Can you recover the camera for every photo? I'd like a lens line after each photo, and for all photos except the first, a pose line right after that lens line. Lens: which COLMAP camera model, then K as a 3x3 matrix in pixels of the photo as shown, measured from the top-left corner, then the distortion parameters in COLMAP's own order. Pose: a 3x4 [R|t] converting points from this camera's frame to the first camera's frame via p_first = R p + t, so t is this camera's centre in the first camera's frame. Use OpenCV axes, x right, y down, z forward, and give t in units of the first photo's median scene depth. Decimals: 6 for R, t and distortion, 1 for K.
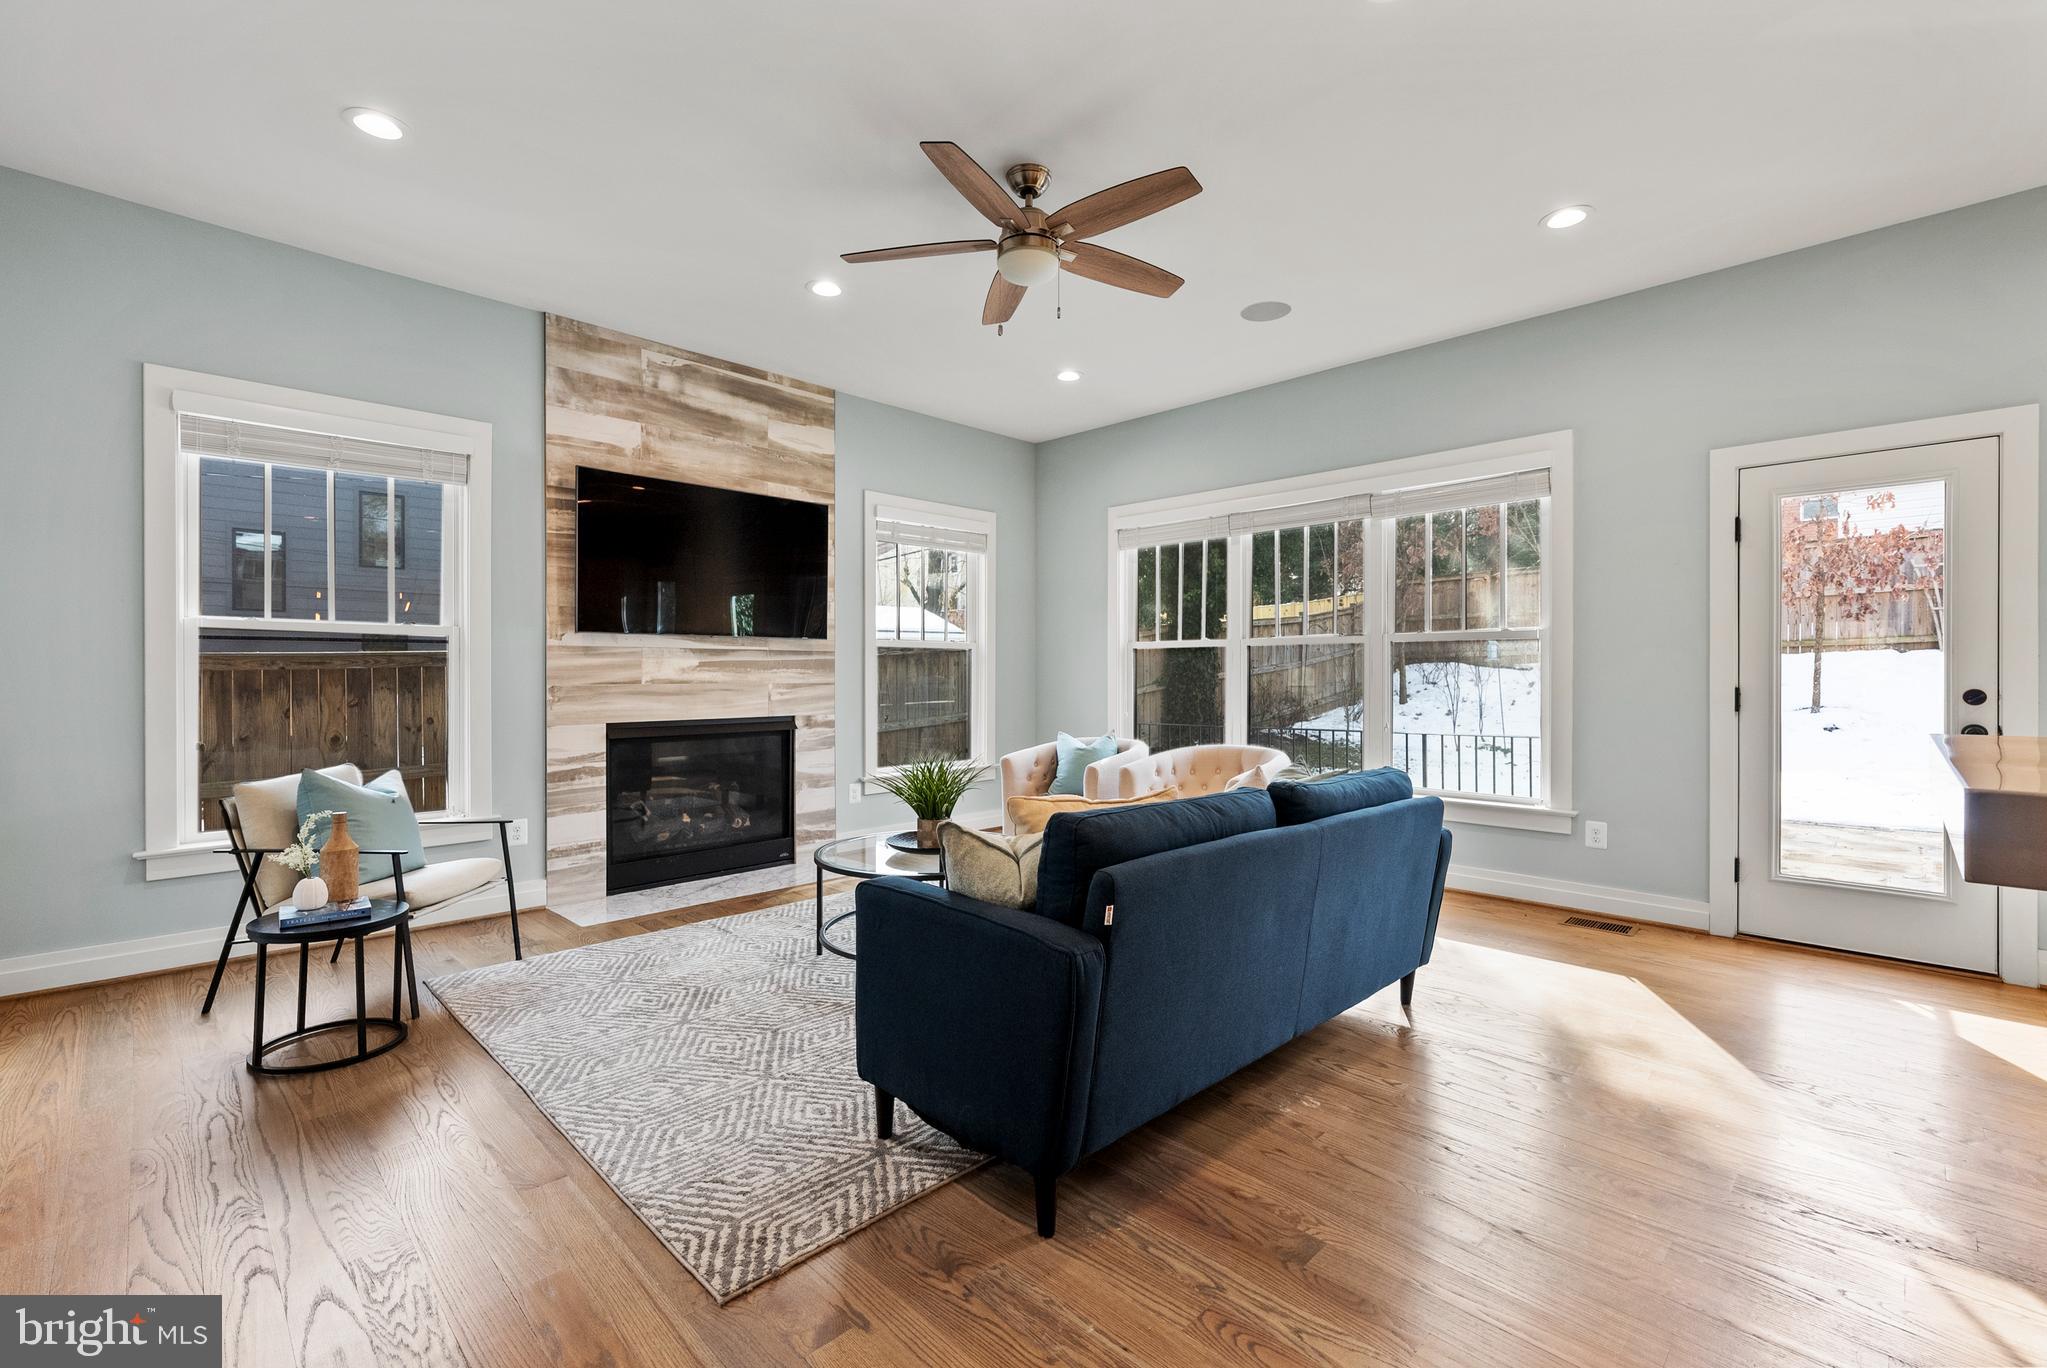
lens RADIAL K [[884.1, 0, 1028.7], [0, 884.1, 670.8], [0, 0, 1]] dist [-0.000516, 0.000158]
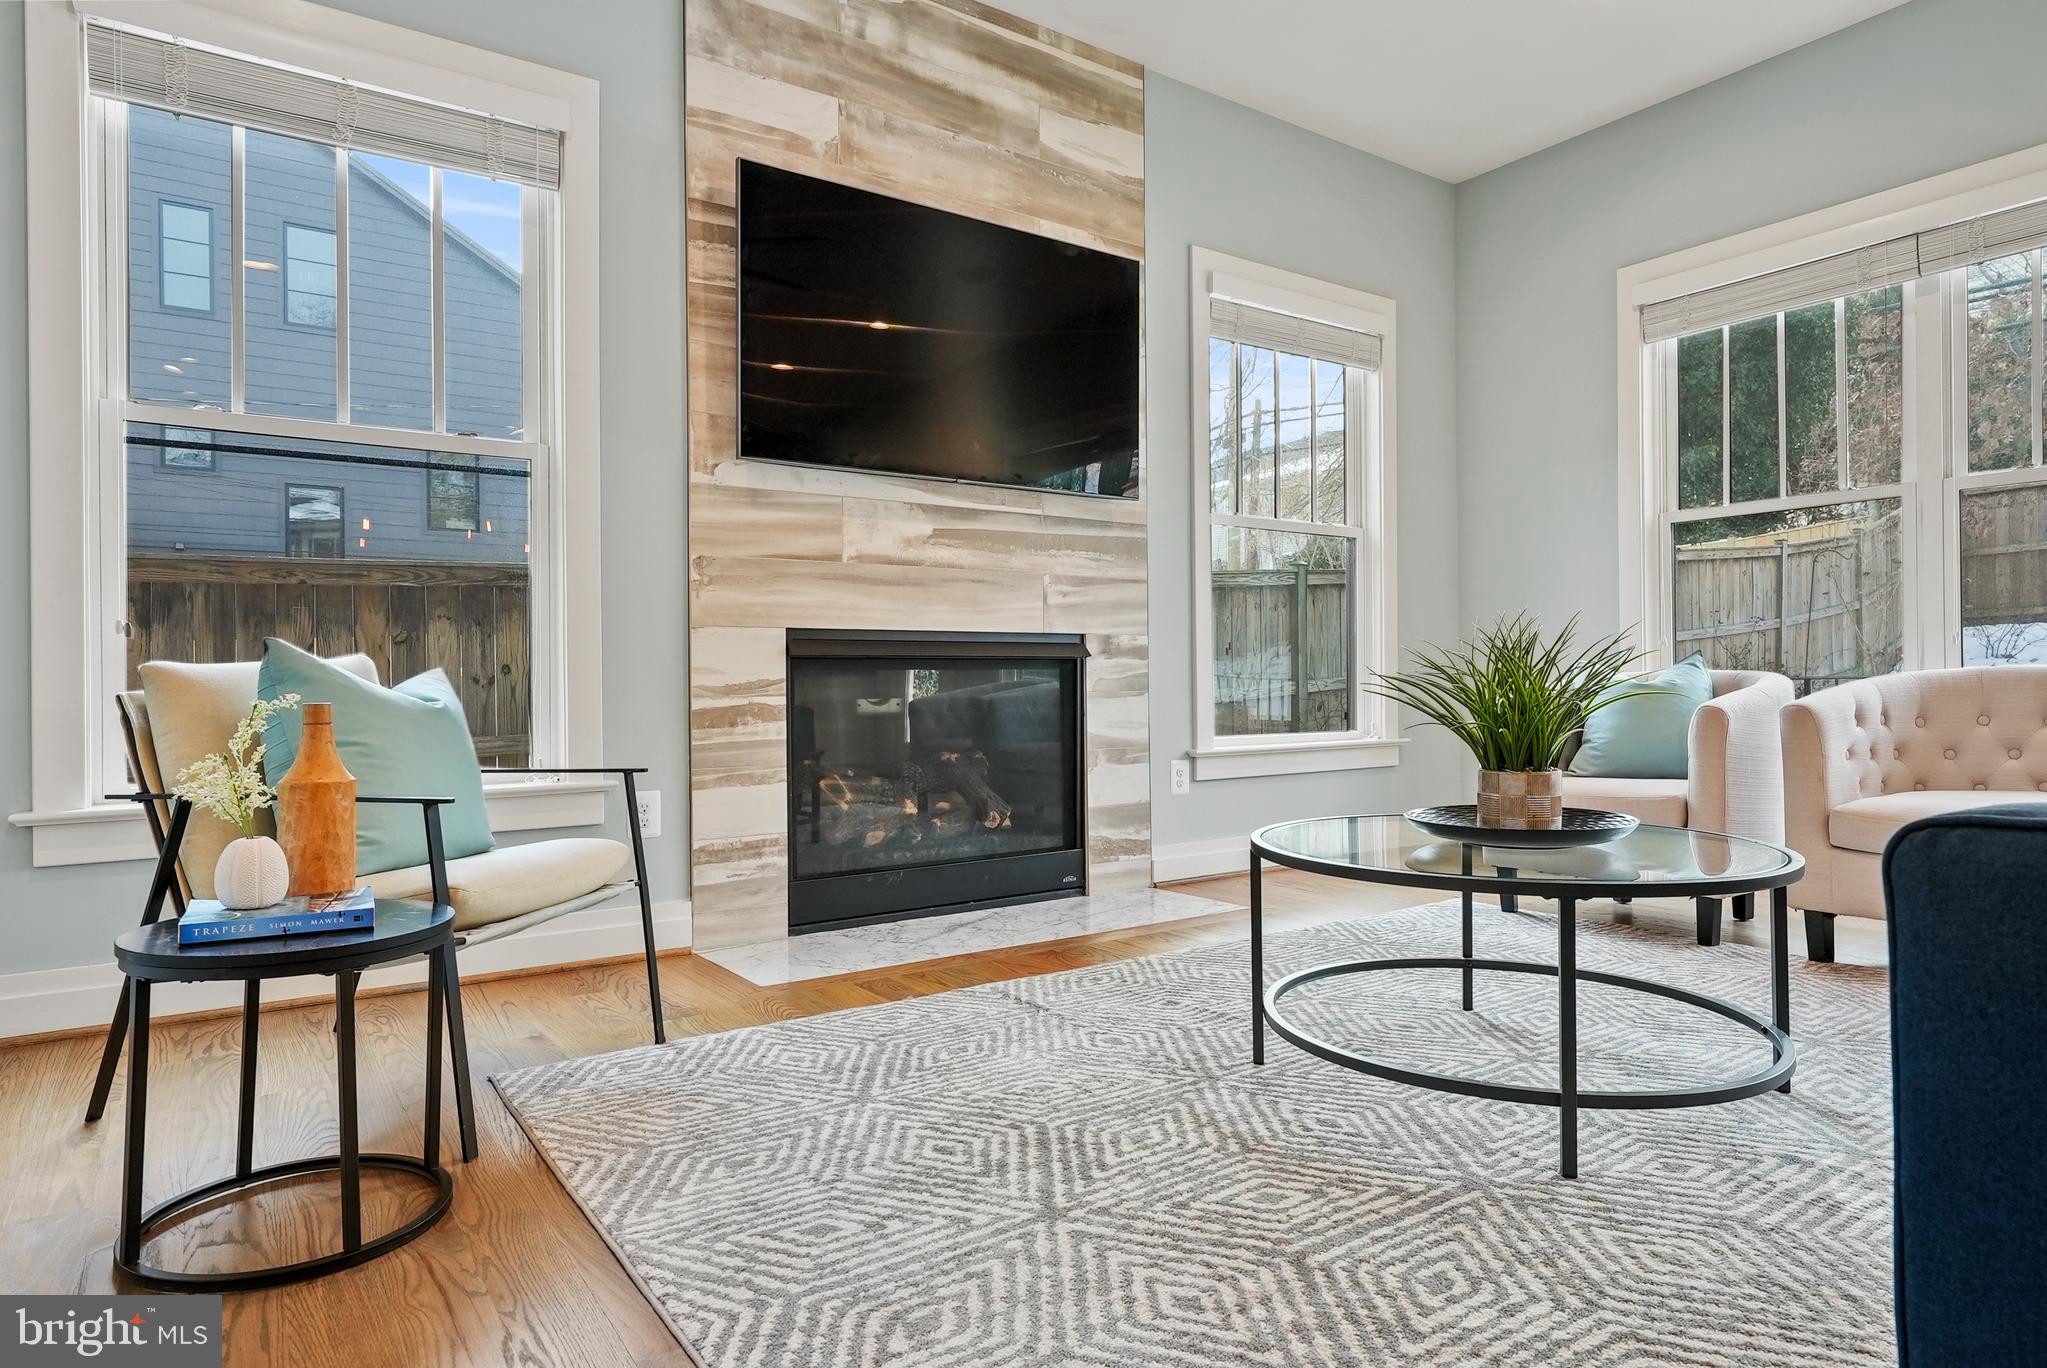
lens RADIAL K [[1184.1, 0, 1021.0], [0, 1184.1, 671.6], [0, 0, 1]] dist [0.003056, 0.002933]
pose [[0.982167, -0.009852, -0.187754, -0.189874], [0.008371, 0.999927, -0.008680, 0.094573], [0.187826, 0.006953, 0.982178, 0.288003]]
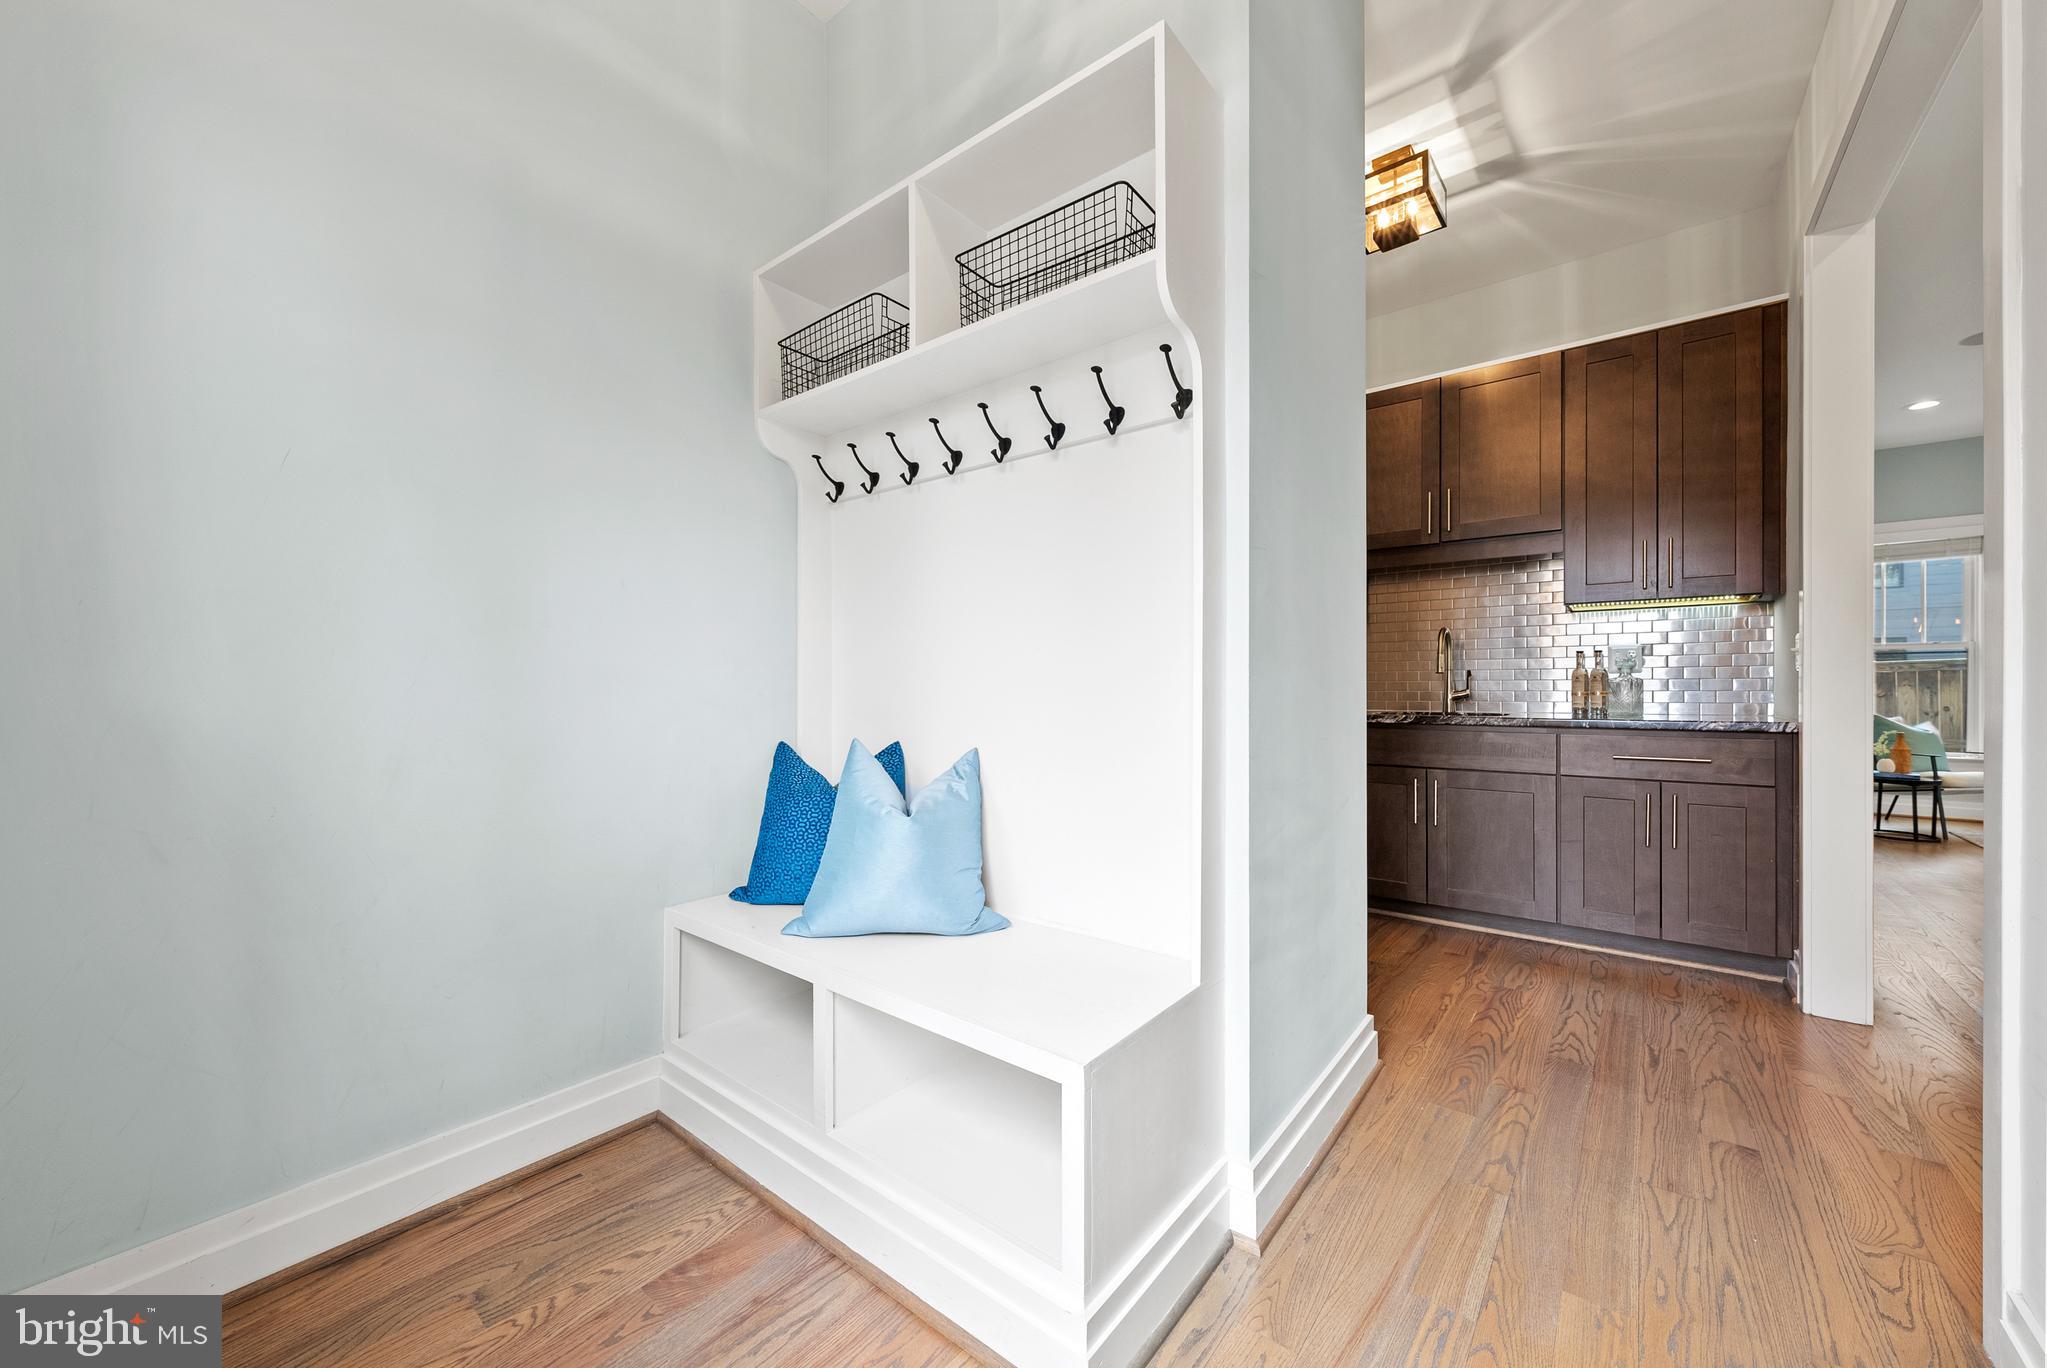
lens RADIAL K [[755.3, 0, 1013.1], [0, 755.3, 679.3], [0, 0, 1]] dist [-0.000543, 0.000011]
pose [[0.093880, 0.000945, -0.995583, 0.540437], [-0.009049, 0.999959, 0.000096, 0.029922], [0.995542, 0.009000, 0.093885, -0.843416]]
